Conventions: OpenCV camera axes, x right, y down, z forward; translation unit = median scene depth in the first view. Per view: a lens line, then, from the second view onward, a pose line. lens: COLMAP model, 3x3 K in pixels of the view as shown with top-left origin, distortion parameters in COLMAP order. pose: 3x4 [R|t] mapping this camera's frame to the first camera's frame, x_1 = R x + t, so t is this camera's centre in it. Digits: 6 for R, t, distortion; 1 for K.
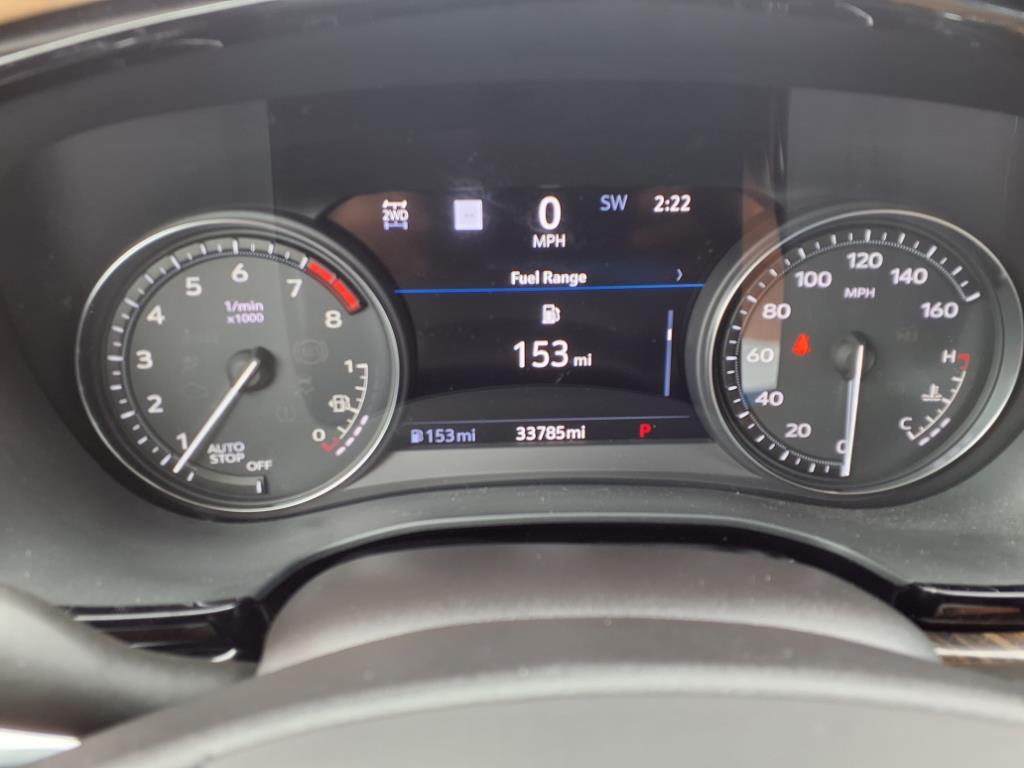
lens RADIAL K [[799.5, 0, 512.0], [0, 799.5, 384.0], [0, 0, 1]] dist [0.127450, -0.239550]
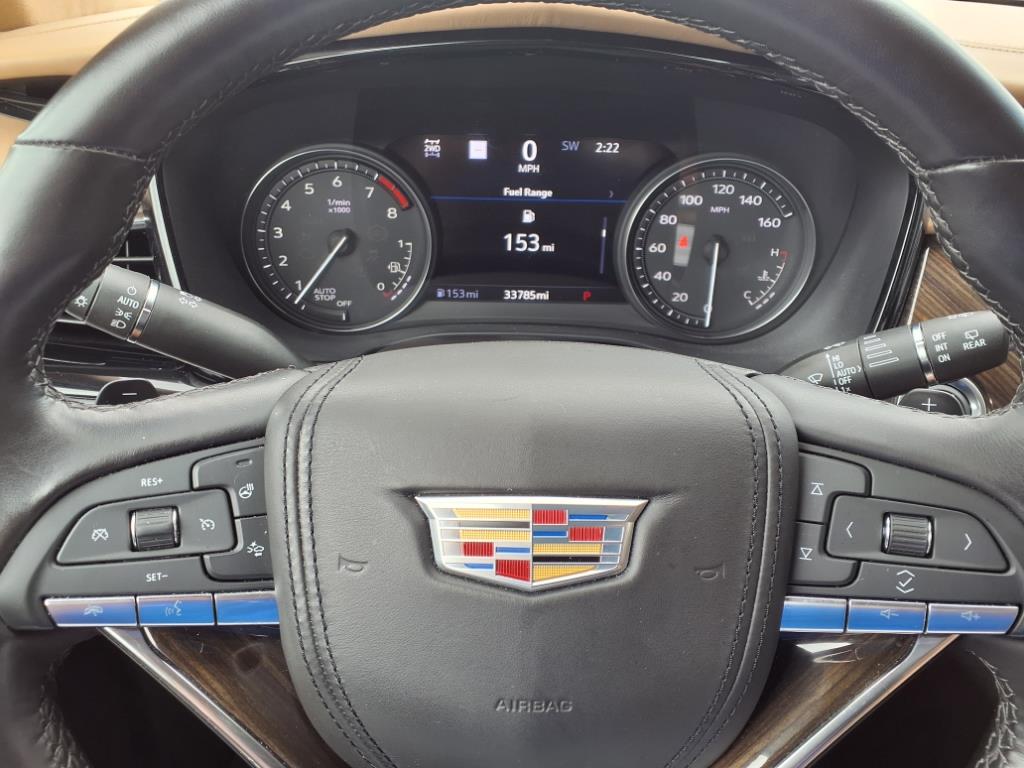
lens RADIAL K [[799.5, 0, 512.0], [0, 799.5, 384.0], [0, 0, 1]] dist [0.127450, -0.239550]
pose [[0.998834, 0.044852, -0.017857, 0.060991], [-0.042815, 0.993906, 0.101580, 0.083359], [0.022304, -0.100697, 0.994667, -0.620633]]
